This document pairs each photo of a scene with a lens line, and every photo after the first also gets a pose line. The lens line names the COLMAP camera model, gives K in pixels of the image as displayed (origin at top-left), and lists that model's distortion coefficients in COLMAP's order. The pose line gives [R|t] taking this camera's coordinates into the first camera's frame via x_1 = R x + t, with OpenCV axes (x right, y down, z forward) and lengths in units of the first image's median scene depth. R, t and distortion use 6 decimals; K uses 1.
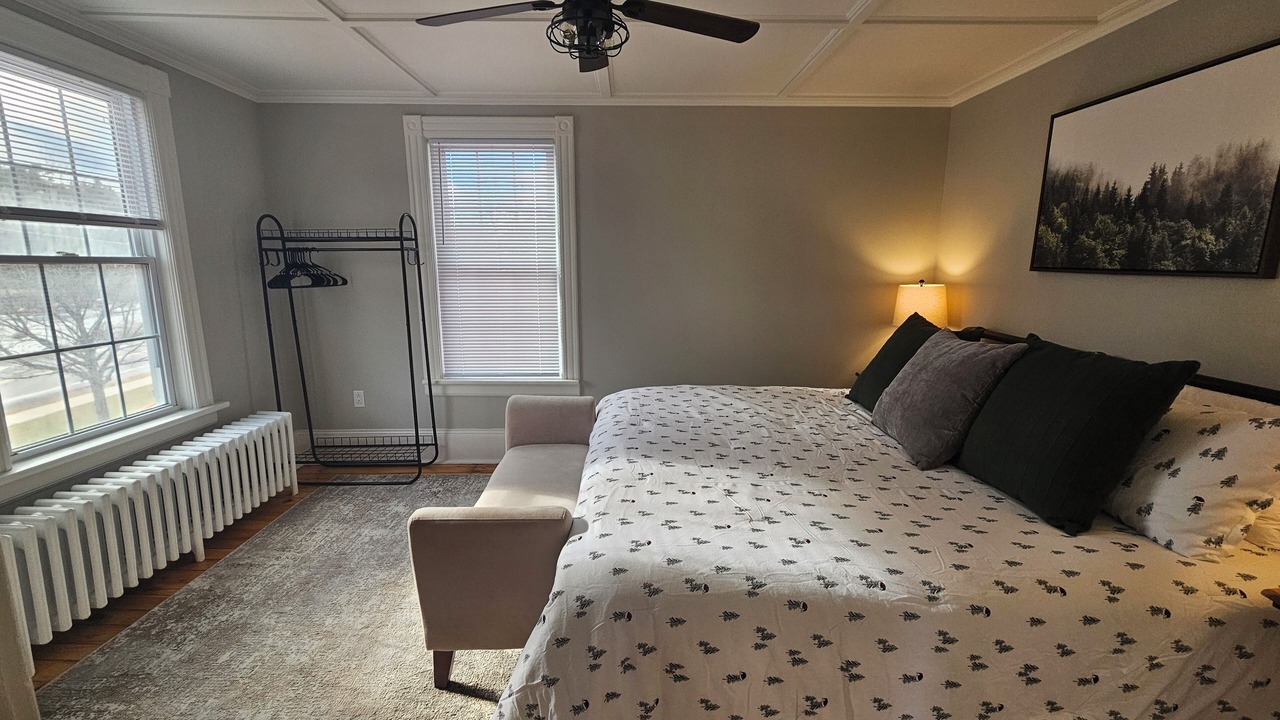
lens RADIAL K [[543.7, 0, 639.9], [0, 543.7, 356.8], [0, 0, 1]] dist [0.002120, -0.000094]
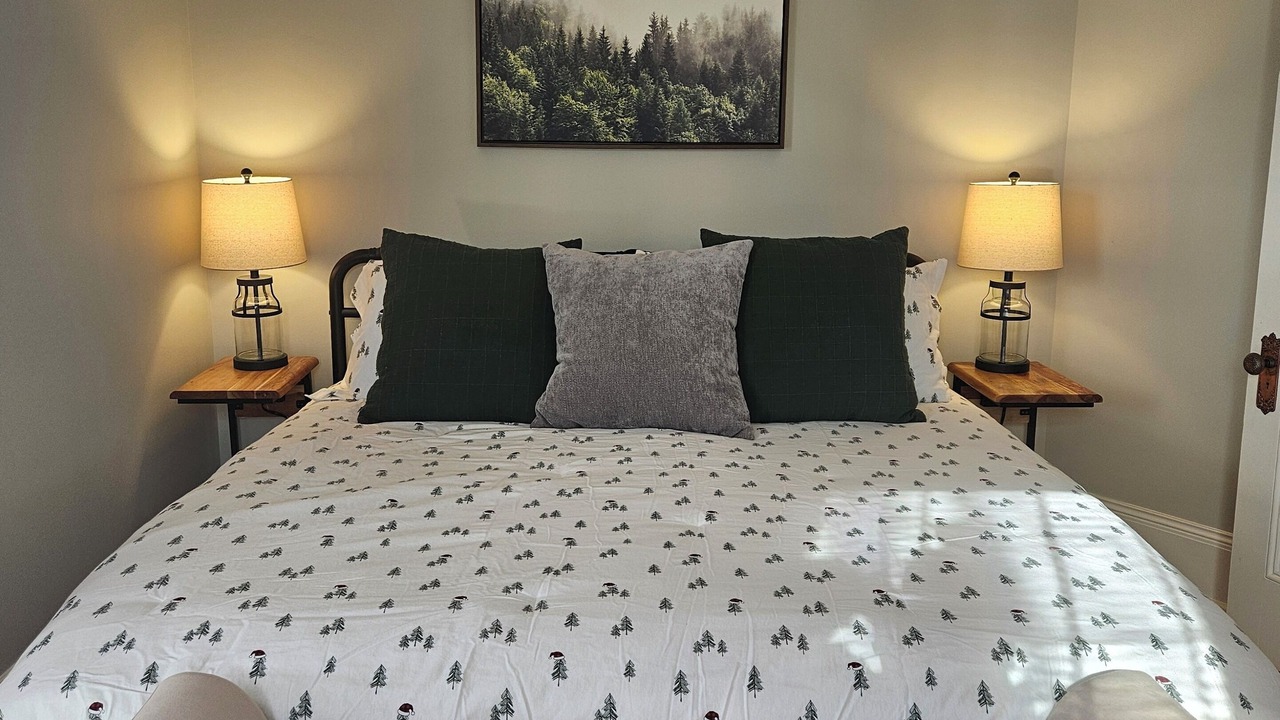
lens RADIAL K [[1141.4, 0, 638.2], [0, 1141.4, 350.4], [0, 0, 1]] dist [0.075624, -0.017222]
pose [[0.006712, -0.215063, 0.976577, -0.845217], [0.171516, 0.962374, 0.210756, -0.223676], [-0.985158, 0.166084, 0.043347, 0.990393]]
